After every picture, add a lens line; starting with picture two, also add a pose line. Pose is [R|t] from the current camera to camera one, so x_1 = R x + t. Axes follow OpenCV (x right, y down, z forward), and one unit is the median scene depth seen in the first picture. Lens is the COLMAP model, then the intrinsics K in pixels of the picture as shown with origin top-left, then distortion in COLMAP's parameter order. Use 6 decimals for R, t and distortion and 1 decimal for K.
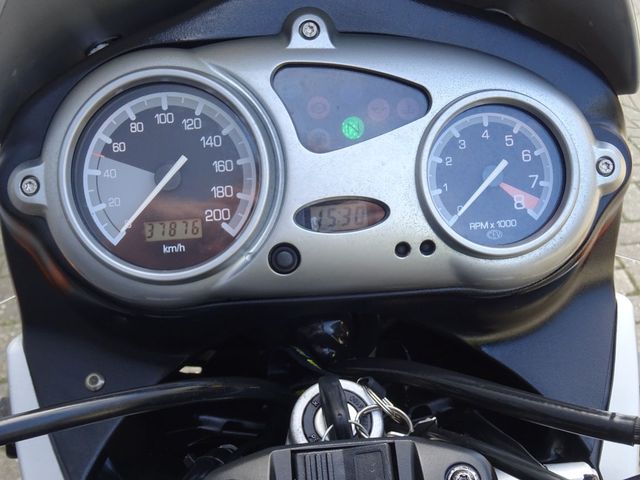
lens RADIAL K [[951.2, 0, 323.7], [0, 951.2, 239.8], [0, 0, 1]] dist [-0.021722, 0.000000]
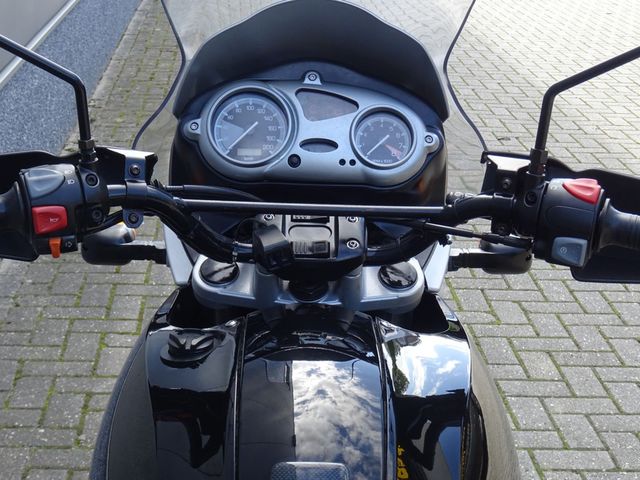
lens RADIAL K [[1227.0, 0, 318.8], [0, 1227.0, 239.9], [0, 0, 1]] dist [-0.023699, 0.000000]
pose [[0.996229, 0.081811, -0.028908, 0.126227], [-0.086482, 0.963250, -0.254302, 0.981879], [0.007041, 0.255843, 0.966693, -1.950371]]
